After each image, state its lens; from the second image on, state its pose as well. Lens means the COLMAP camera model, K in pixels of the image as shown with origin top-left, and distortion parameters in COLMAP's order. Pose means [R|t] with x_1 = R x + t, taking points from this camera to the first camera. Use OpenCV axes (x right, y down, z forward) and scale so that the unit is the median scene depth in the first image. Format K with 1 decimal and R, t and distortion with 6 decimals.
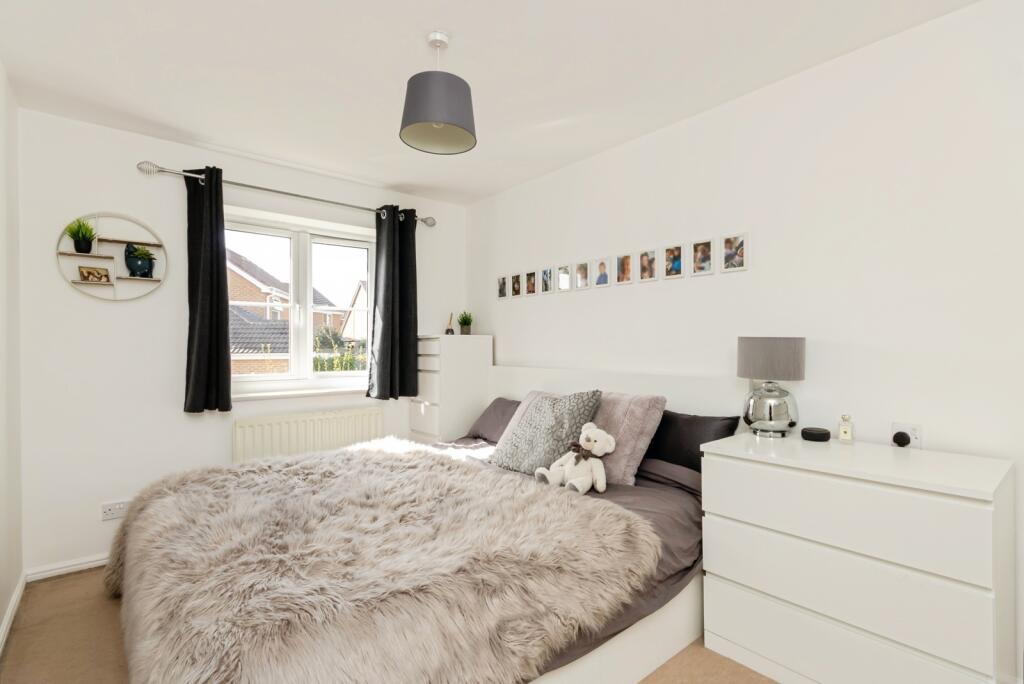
lens RADIAL K [[486.2, 0, 512.0], [0, 486.2, 342.0], [0, 0, 1]] dist [0.000547, 0.000377]
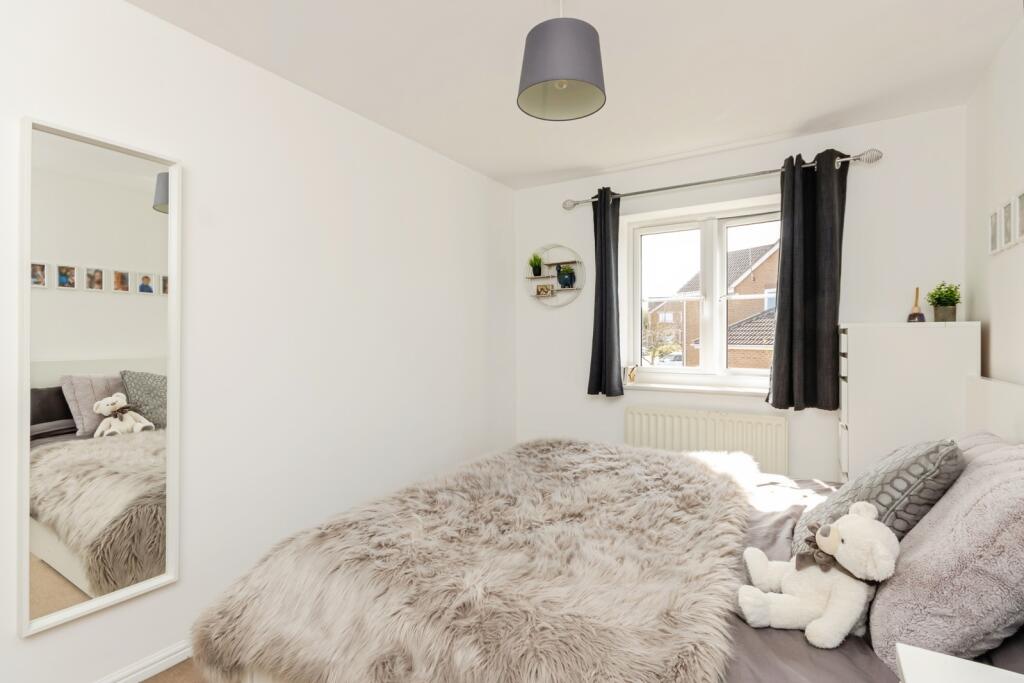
lens RADIAL K [[476.2, 0, 508.3], [0, 476.2, 336.4], [0, 0, 1]] dist [-0.000668, 0.000006]
pose [[0.301802, -0.000867, -0.953370, 0.353572], [0.008893, 0.999959, 0.001906, -0.003170], [0.953329, -0.009054, 0.301797, 0.362212]]
